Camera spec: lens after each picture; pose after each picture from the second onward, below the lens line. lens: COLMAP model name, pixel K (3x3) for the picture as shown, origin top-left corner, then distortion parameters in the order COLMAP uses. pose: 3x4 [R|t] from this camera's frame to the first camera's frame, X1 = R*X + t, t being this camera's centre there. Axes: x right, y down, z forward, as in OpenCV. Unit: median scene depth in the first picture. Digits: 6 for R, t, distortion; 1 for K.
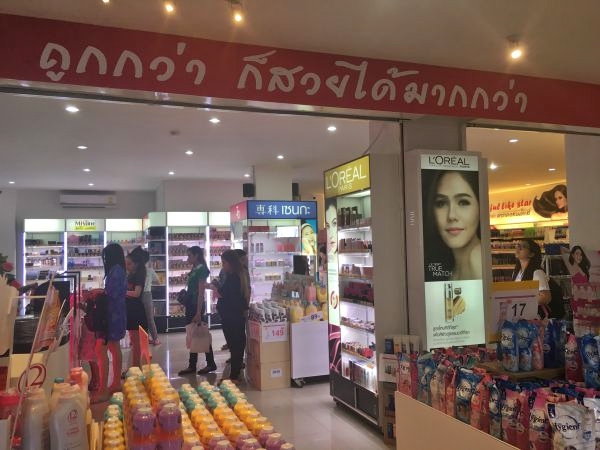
lens RADIAL K [[521.6, 0, 300.0], [0, 521.6, 225.0], [0, 0, 1]] dist [0.093126, -0.150802]
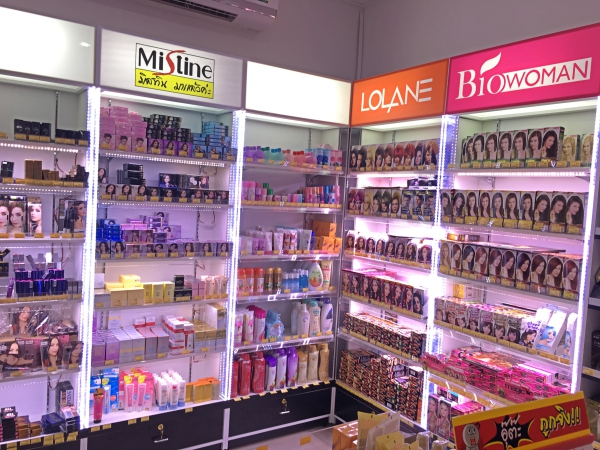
lens RADIAL K [[521.6, 0, 300.0], [0, 521.6, 225.0], [0, 0, 1]] dist [0.093126, -0.150802]
pose [[0.972089, 0.065706, 0.225224, -0.305147], [-0.091229, 0.990295, 0.104848, 0.029736], [-0.216149, -0.122469, 0.968649, 0.568428]]
